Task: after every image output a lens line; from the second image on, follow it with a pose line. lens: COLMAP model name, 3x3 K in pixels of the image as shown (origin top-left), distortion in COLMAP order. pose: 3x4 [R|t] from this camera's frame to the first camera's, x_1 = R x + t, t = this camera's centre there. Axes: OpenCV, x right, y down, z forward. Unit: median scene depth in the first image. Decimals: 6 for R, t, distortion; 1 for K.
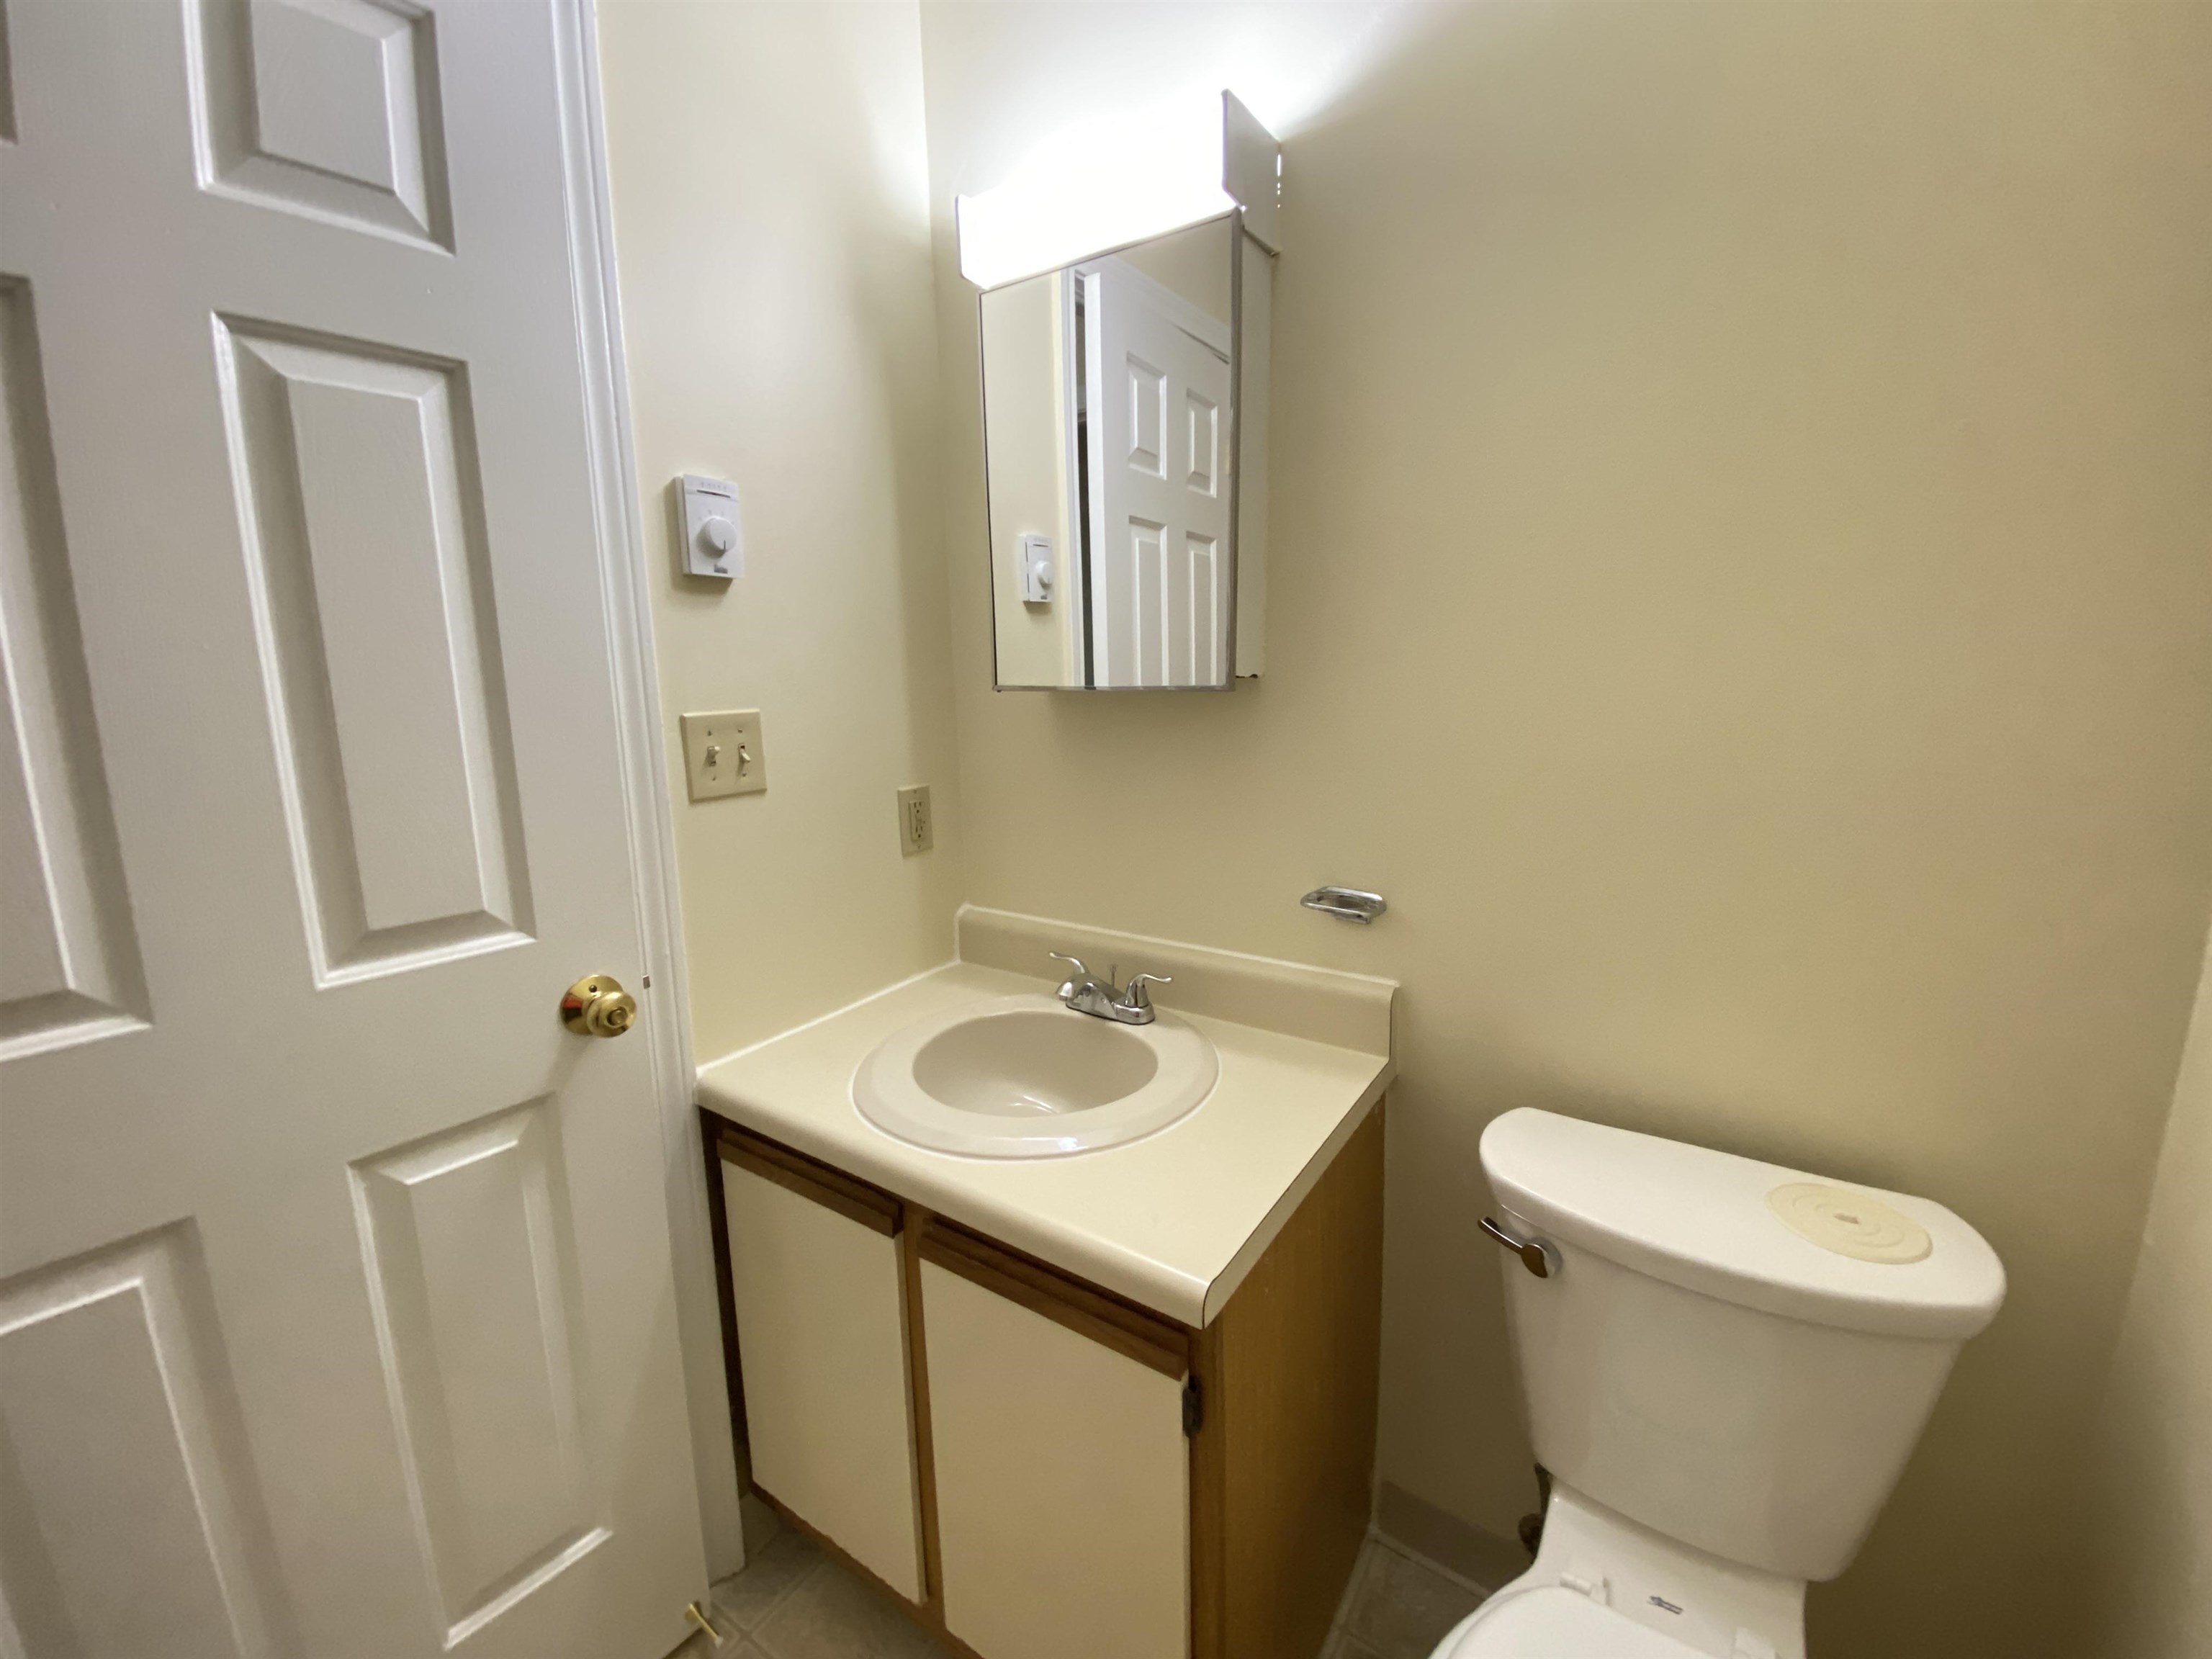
lens RADIAL K [[902.9, 0, 1097.2], [0, 902.9, 818.6], [0, 0, 1]] dist [0.014459, -0.018056]
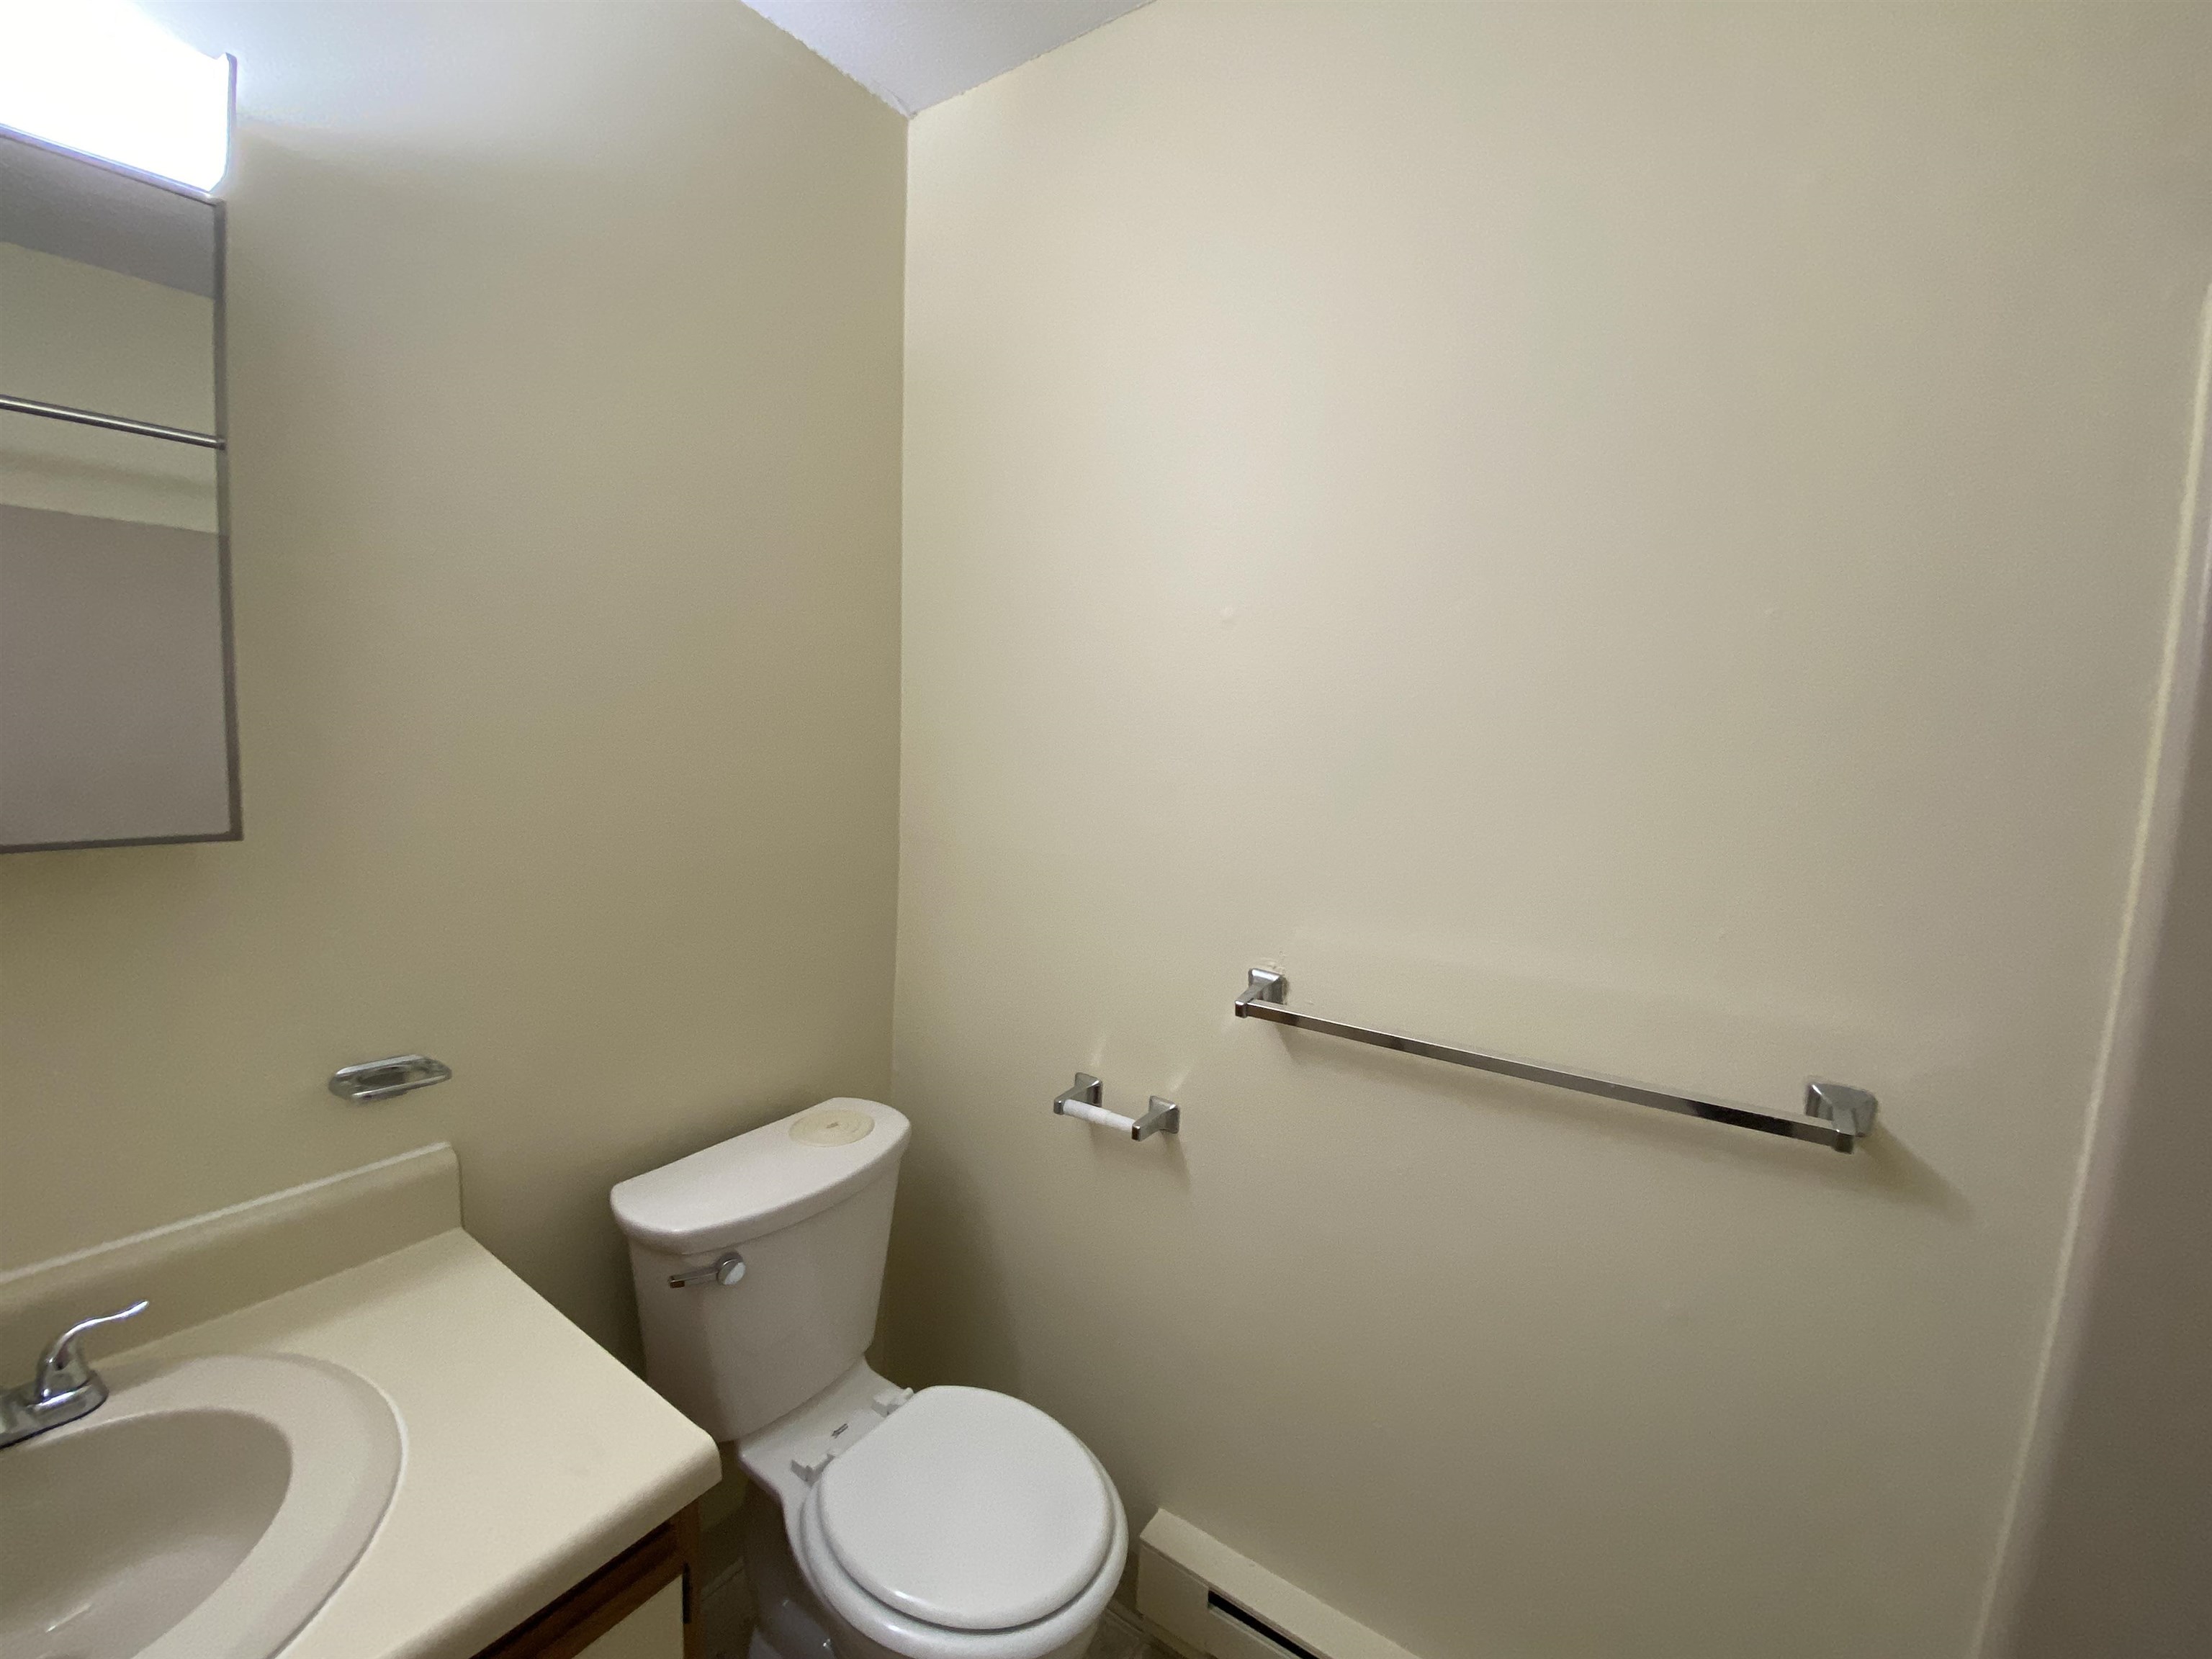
lens RADIAL K [[902.9, 0, 1097.2], [0, 902.9, 818.6], [0, 0, 1]] dist [0.014459, -0.018056]
pose [[0.006754, -0.080865, 0.996702, -0.528987], [0.134403, 0.987754, 0.079228, -0.120353], [-0.990904, 0.133425, 0.017540, 0.299299]]
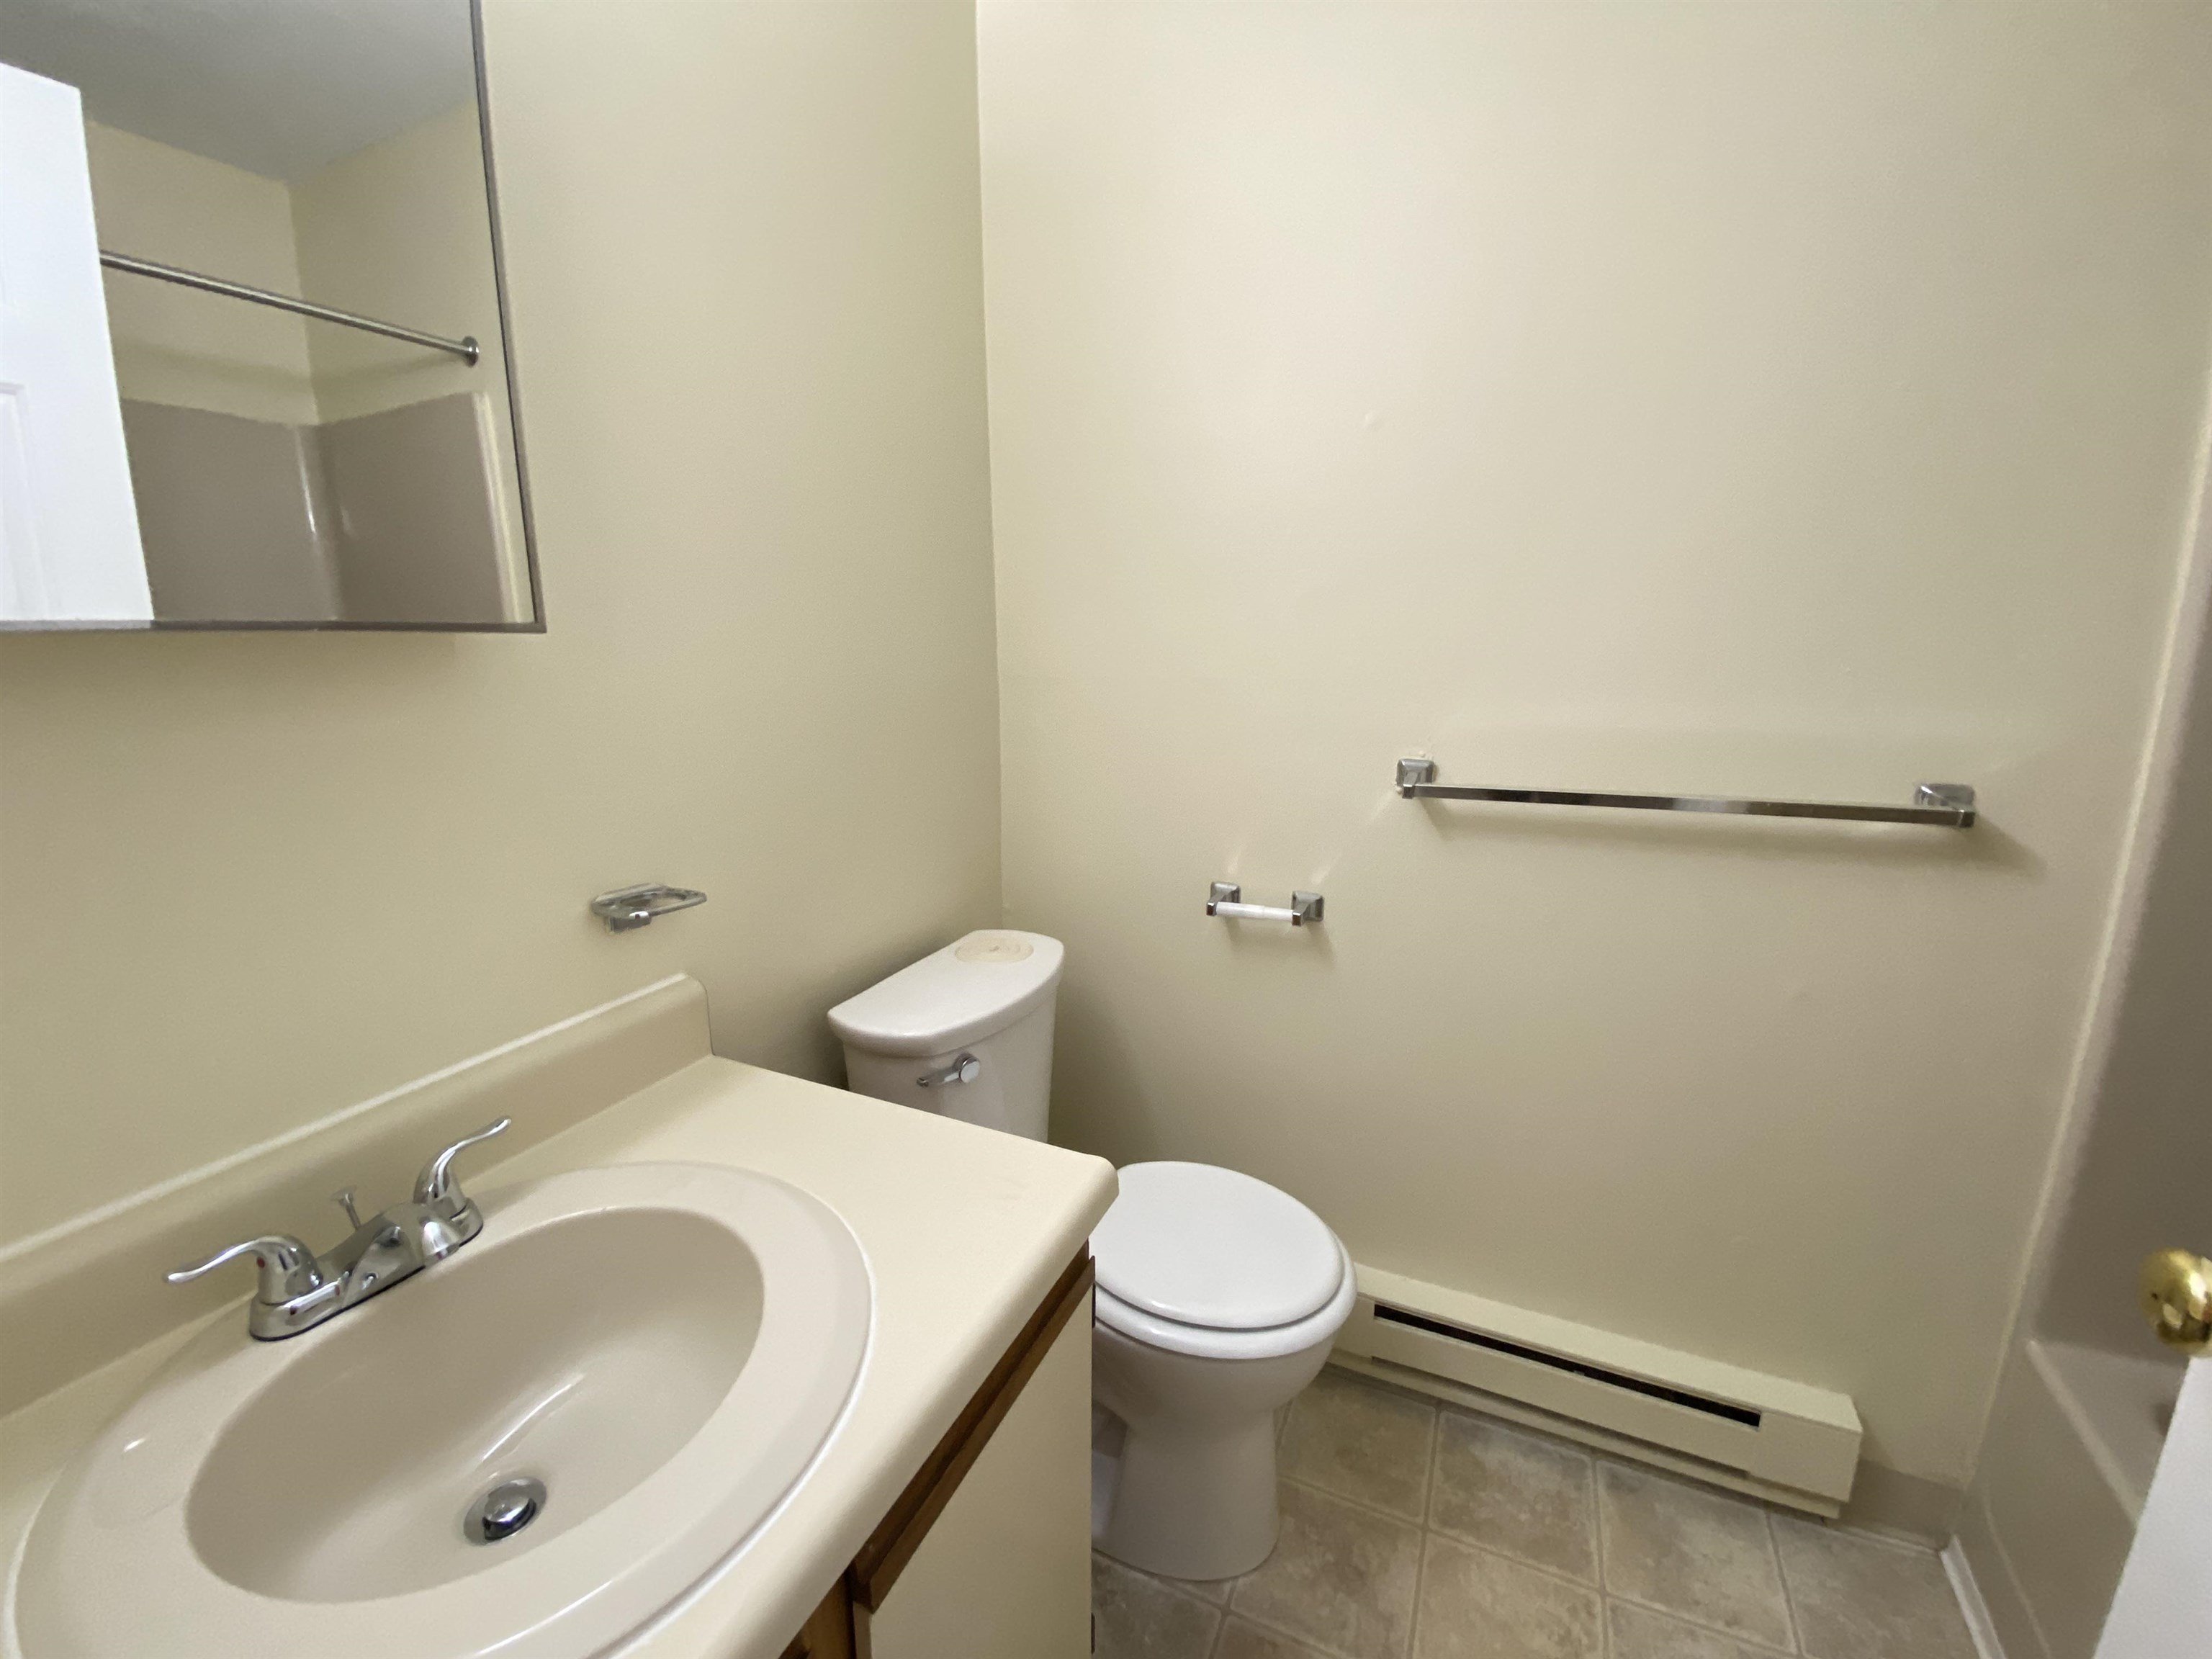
lens RADIAL K [[902.9, 0, 1097.2], [0, 902.9, 818.6], [0, 0, 1]] dist [0.014459, -0.018056]
pose [[-0.150962, -0.176491, 0.972657, -0.558970], [0.184394, 0.961637, 0.203110, -0.069473], [-0.971190, 0.210014, -0.112627, 0.670118]]
